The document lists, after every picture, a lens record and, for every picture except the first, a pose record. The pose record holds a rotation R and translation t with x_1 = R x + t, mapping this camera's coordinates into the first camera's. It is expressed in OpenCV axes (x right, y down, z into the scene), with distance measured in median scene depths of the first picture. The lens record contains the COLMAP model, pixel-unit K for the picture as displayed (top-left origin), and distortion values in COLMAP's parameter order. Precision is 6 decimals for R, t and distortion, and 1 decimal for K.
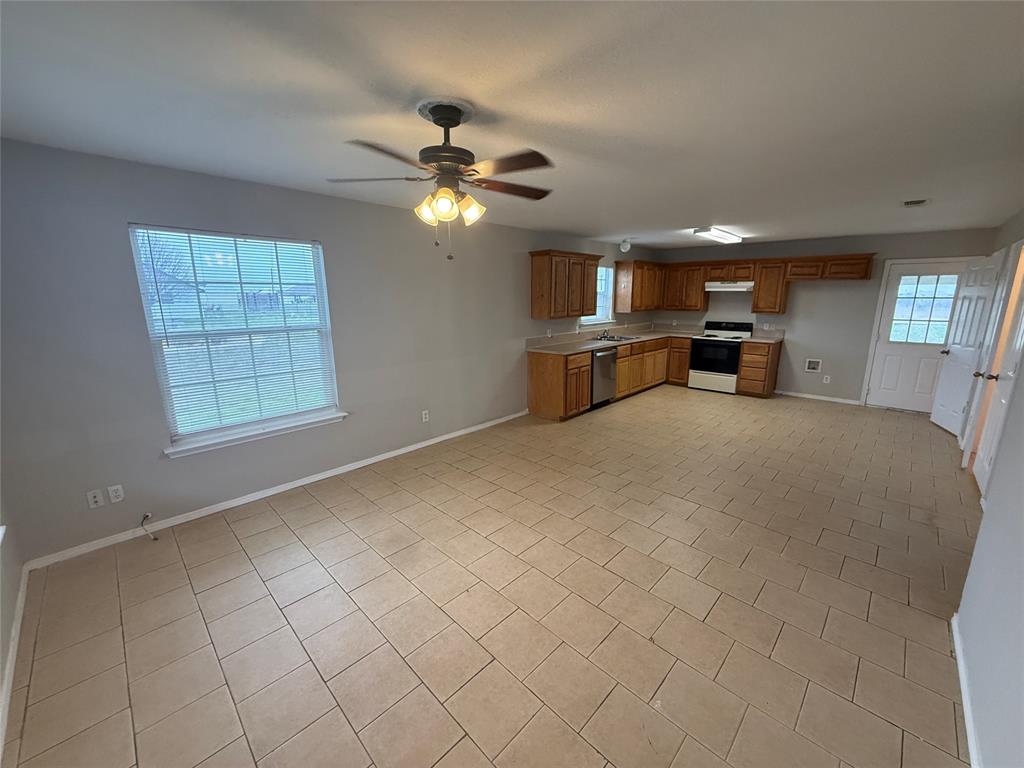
lens RADIAL K [[410.2, 0, 514.0], [0, 410.2, 383.8], [0, 0, 1]] dist [0.002703, 0.000663]
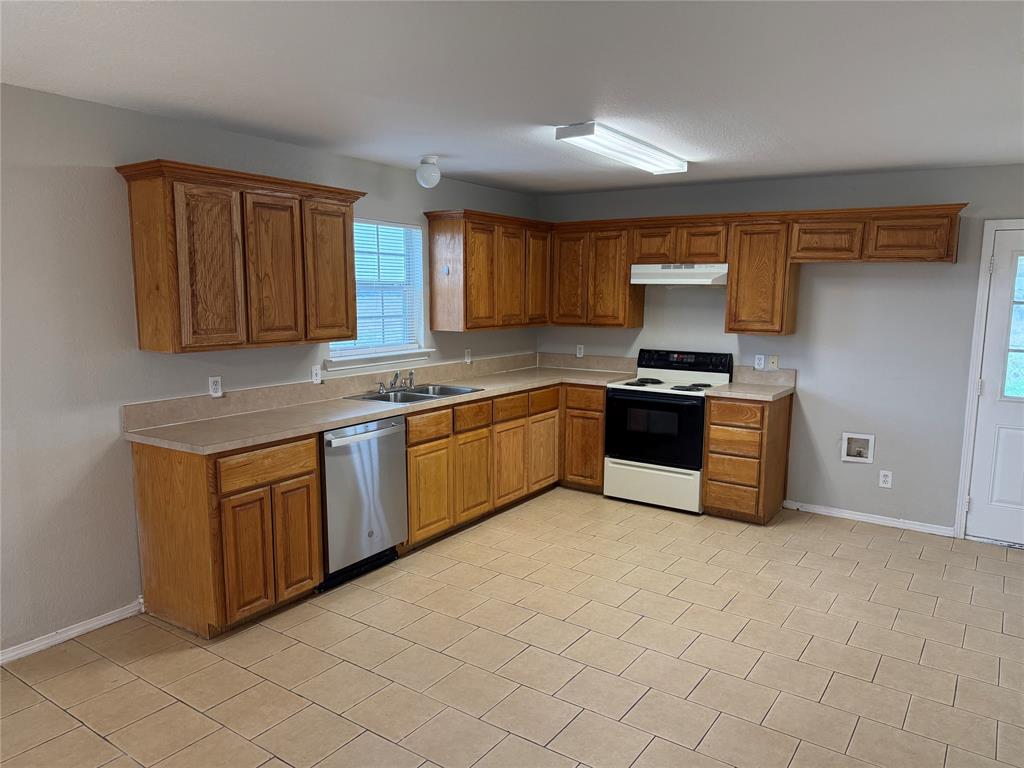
lens RADIAL K [[720.4, 0, 510.5], [0, 720.4, 393.0], [0, 0, 1]] dist [0.066314, -0.081093]
pose [[0.986559, -0.011513, 0.163002, 0.273559], [0.023032, 0.997354, -0.068957, -0.072415], [-0.161776, 0.071785, 0.984213, 0.330296]]
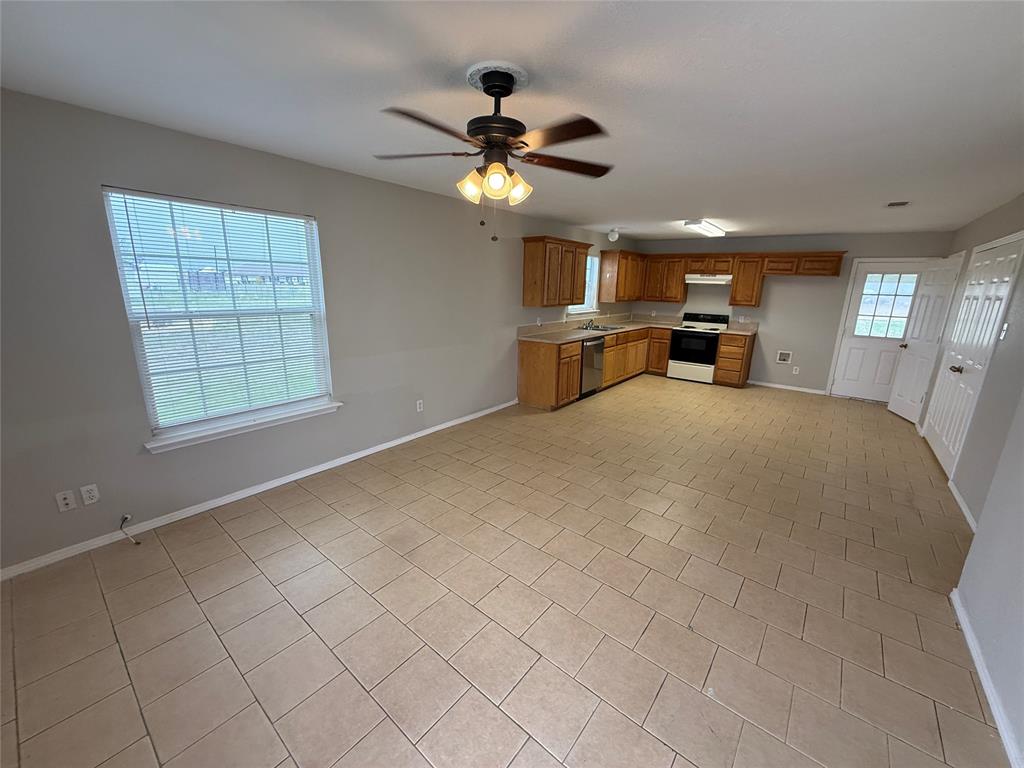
lens RADIAL K [[410.2, 0, 514.9], [0, 410.2, 384.6], [0, 0, 1]] dist [0.002703, 0.000663]
pose [[0.995462, 0.004071, 0.095078, -0.072386], [-0.006957, 0.999524, 0.030049, -0.001177], [-0.094910, -0.030574, 0.995016, 0.019639]]
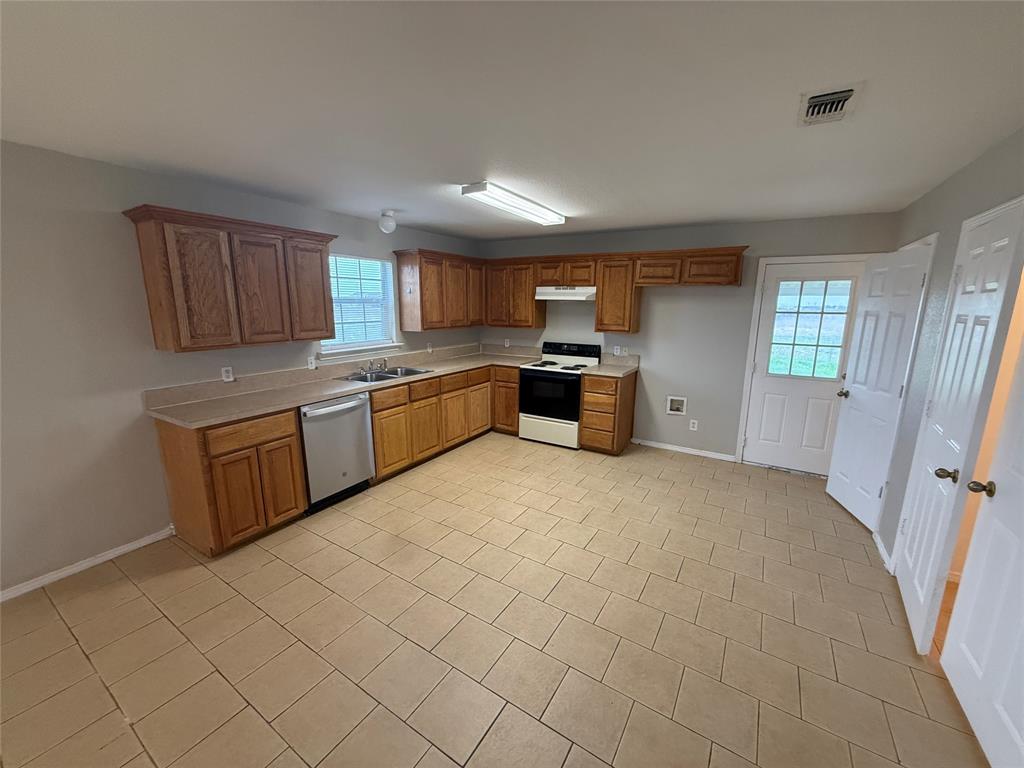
lens RADIAL K [[410.2, 0, 510.5], [0, 410.2, 384.5], [0, 0, 1]] dist [0.002703, 0.000663]
pose [[0.979144, -0.029824, 0.200967, 0.378909], [0.033334, 0.999345, -0.014105, -0.100364], [-0.200415, 0.020510, 0.979496, 0.448279]]
